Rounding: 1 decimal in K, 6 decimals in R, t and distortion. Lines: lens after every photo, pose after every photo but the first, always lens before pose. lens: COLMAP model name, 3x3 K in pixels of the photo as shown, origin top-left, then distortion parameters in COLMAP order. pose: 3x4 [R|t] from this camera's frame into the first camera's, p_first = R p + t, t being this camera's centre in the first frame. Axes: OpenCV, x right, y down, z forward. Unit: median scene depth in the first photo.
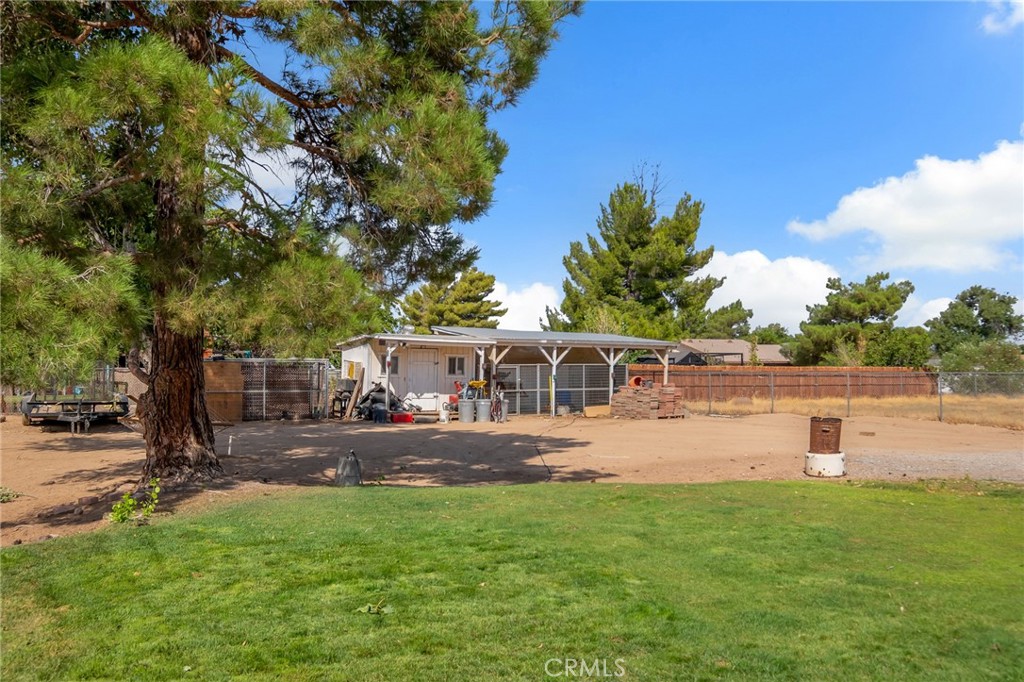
lens RADIAL K [[896.6, 0, 507.1], [0, 896.6, 345.0], [0, 0, 1]] dist [0.004164, 0.004272]
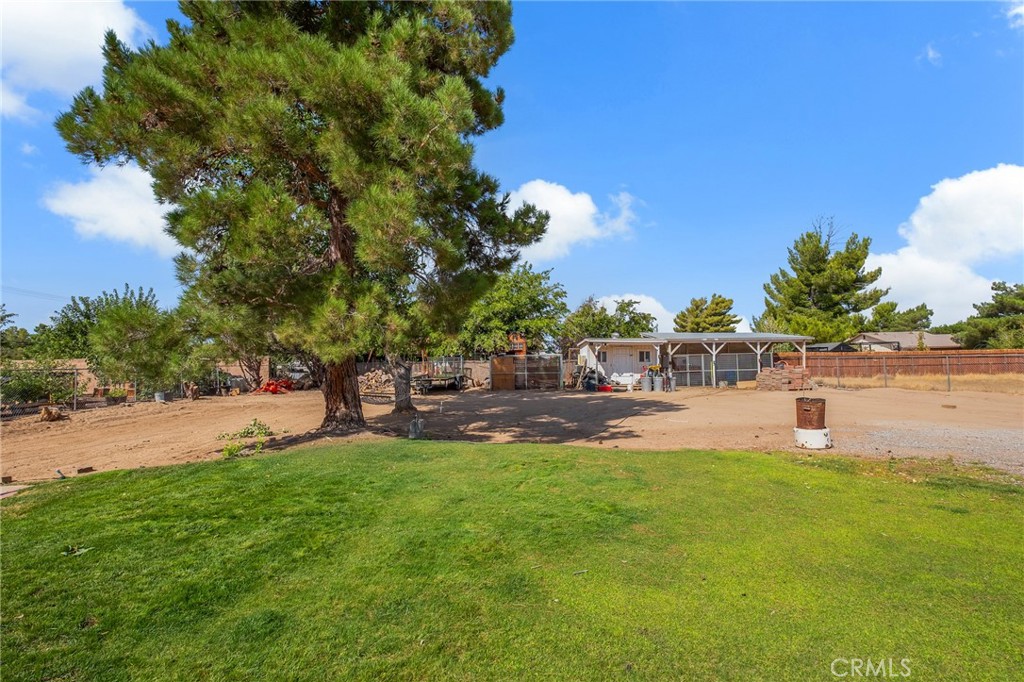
lens RADIAL K [[478.7, 0, 513.8], [0, 478.7, 334.9], [0, 0, 1]] dist [-0.013655, -0.000549]
pose [[0.881097, -0.040960, -0.471158, 0.083445], [0.031426, 0.999111, -0.028089, 0.000511], [0.471890, 0.009942, 0.881601, 0.069189]]
